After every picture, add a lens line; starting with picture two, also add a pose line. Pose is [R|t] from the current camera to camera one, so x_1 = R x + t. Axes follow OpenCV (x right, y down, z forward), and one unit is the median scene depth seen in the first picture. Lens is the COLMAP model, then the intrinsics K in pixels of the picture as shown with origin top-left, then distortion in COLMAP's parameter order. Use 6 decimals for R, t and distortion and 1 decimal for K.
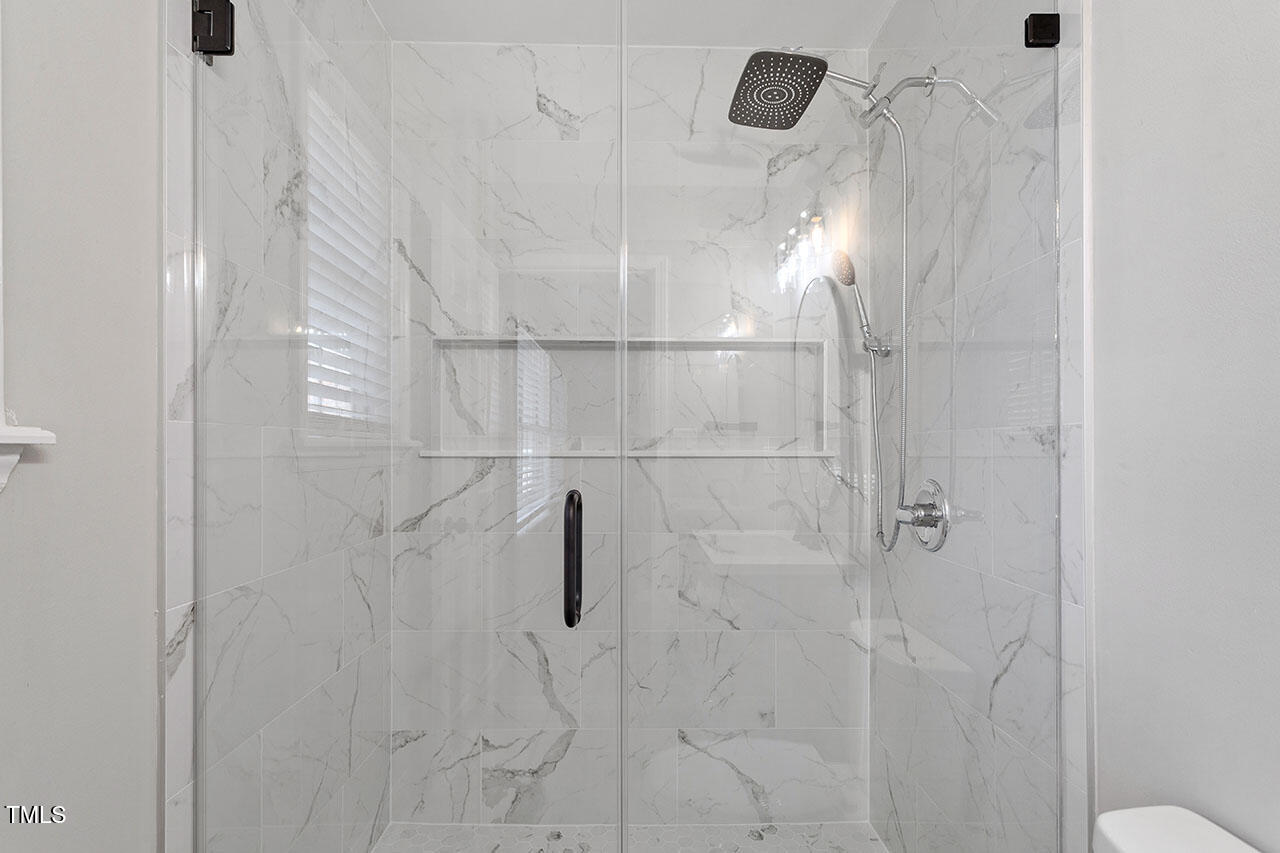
lens RADIAL K [[613.2, 0, 641.2], [0, 613.2, 441.4], [0, 0, 1]] dist [0.001471, 0.001146]
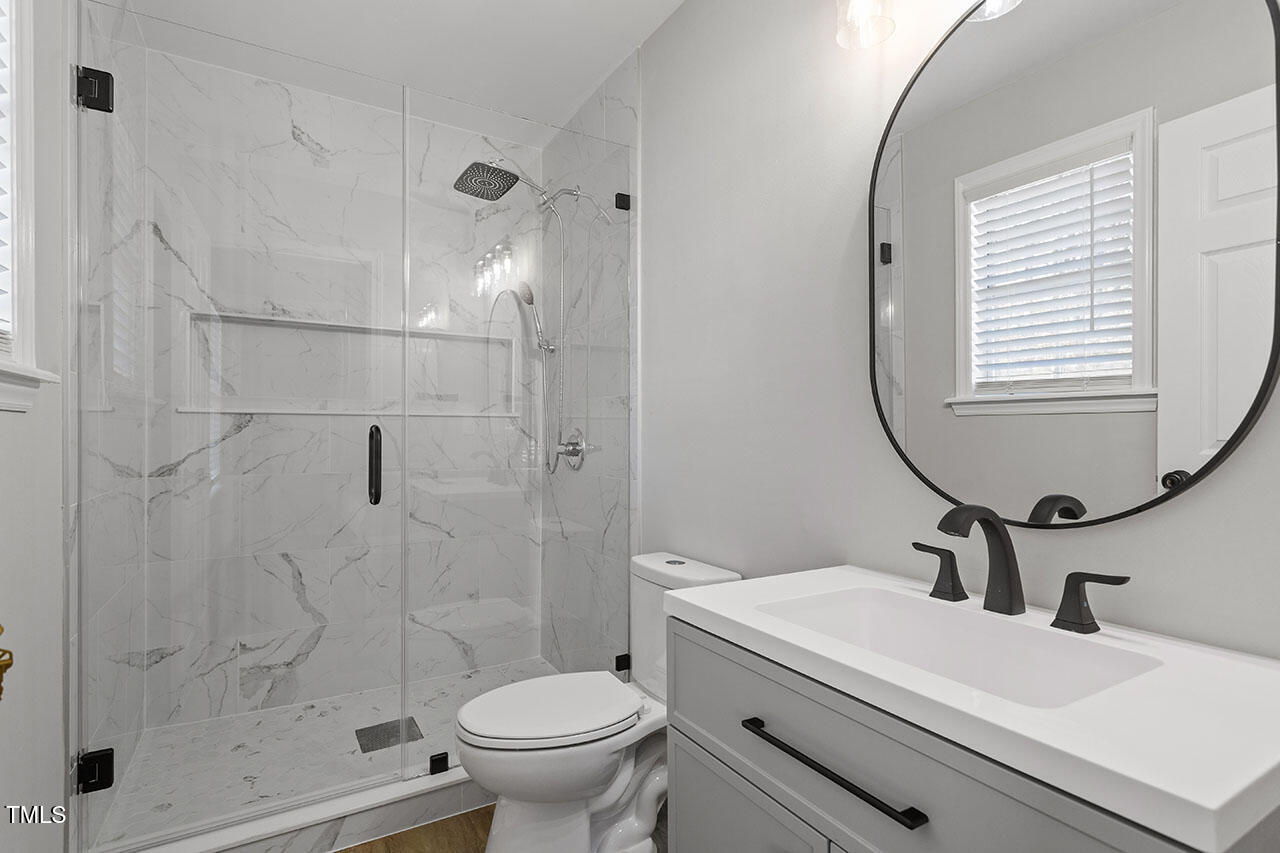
lens RADIAL K [[613.2, 0, 641.2], [0, 613.2, 441.4], [0, 0, 1]] dist [0.001471, 0.001146]
pose [[0.868826, -0.006831, 0.495070, -0.171147], [-0.008833, 0.999532, 0.029293, 0.038691], [-0.495038, -0.029823, 0.868359, -0.457478]]
